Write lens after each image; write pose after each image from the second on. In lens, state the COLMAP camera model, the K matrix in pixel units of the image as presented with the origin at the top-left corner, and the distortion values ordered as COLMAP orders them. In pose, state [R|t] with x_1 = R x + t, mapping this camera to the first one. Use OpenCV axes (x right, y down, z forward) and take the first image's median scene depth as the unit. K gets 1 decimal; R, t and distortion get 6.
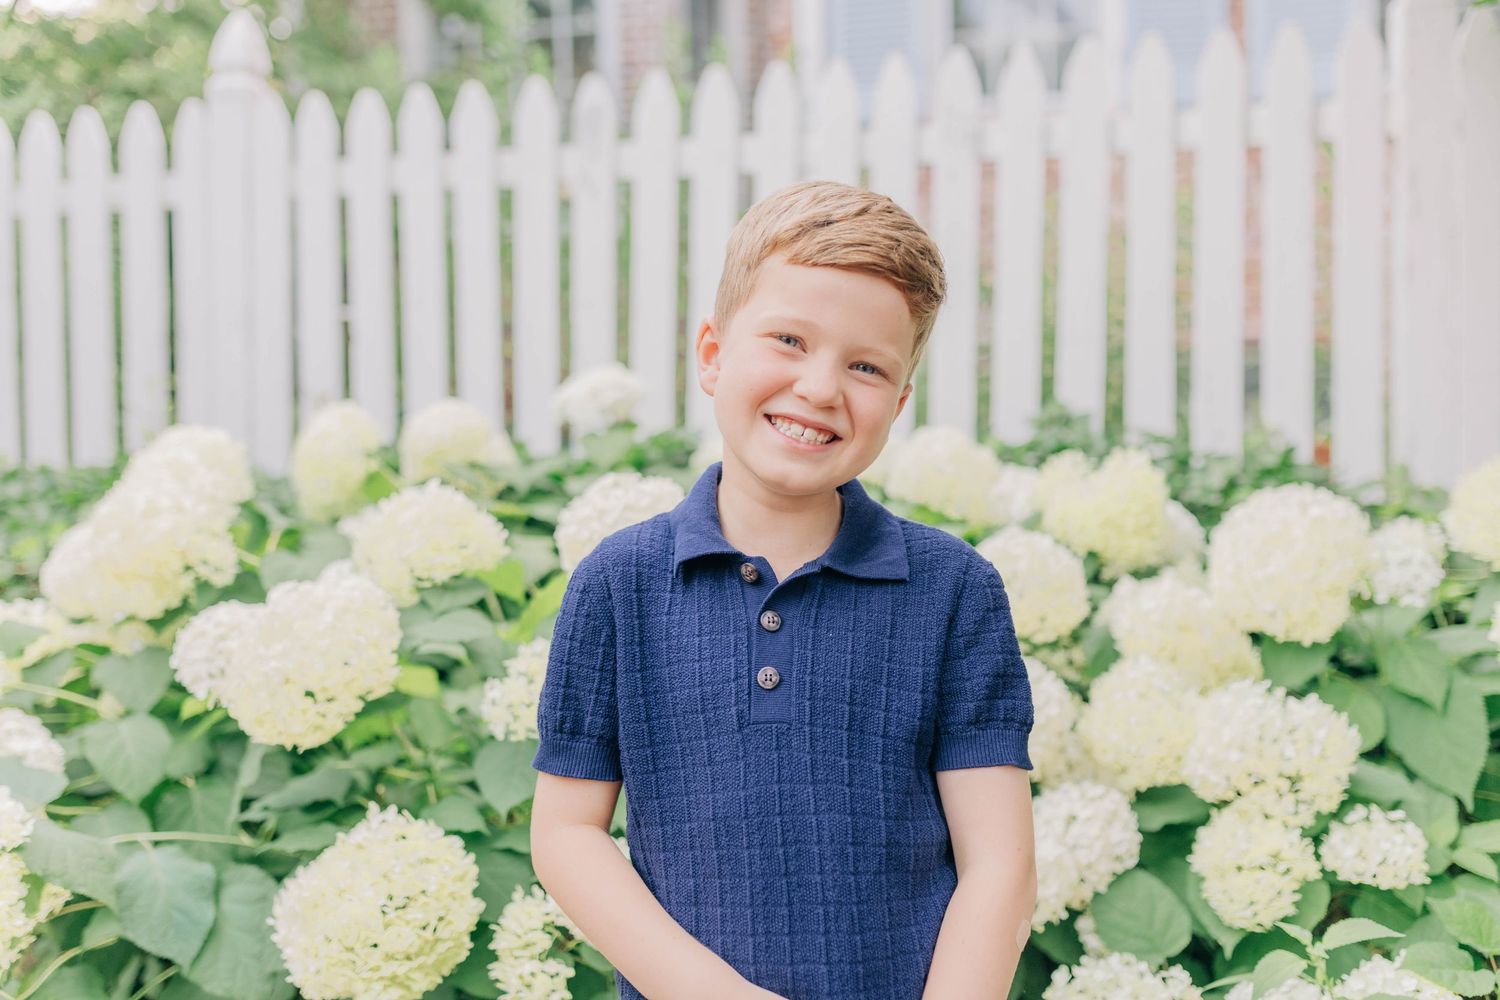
lens RADIAL K [[1494.3, 0, 747.0], [0, 1494.3, 450.9], [0, 0, 1]] dist [0.004576, 0.000000]
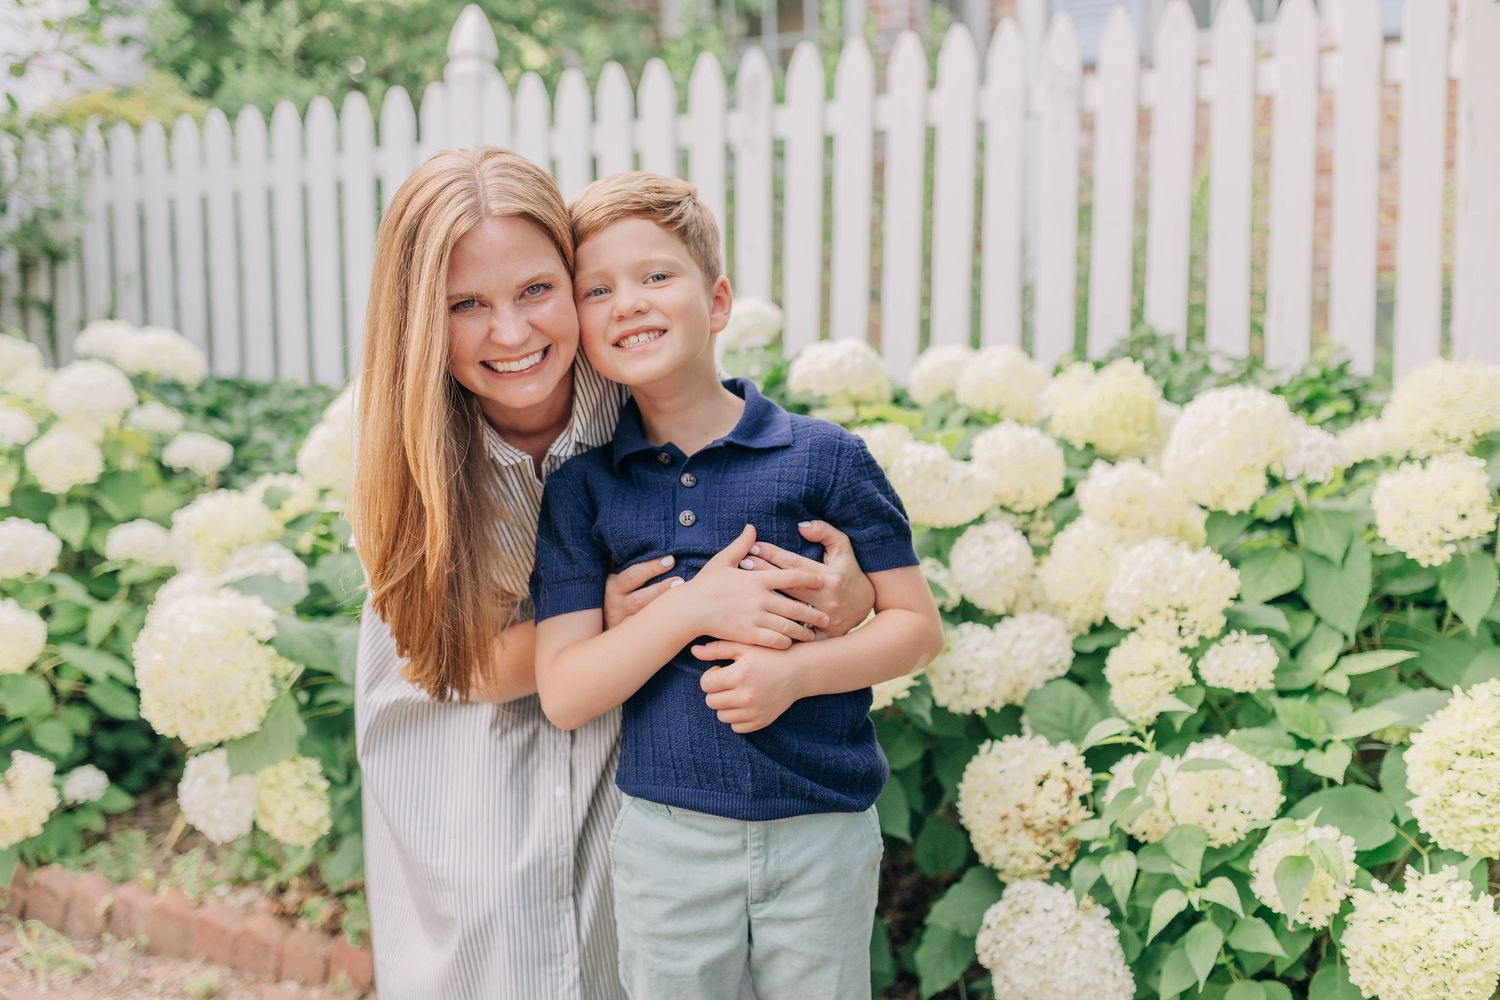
lens RADIAL K [[1494.3, 0, 782.2], [0, 1494.3, 509.2], [0, 0, 1]] dist [0.004576, 0.000000]
pose [[0.982079, 0.010695, -0.188165, 0.235236], [0.004053, 0.996959, 0.077816, 0.027439], [0.188425, -0.077184, 0.979050, -0.278238]]
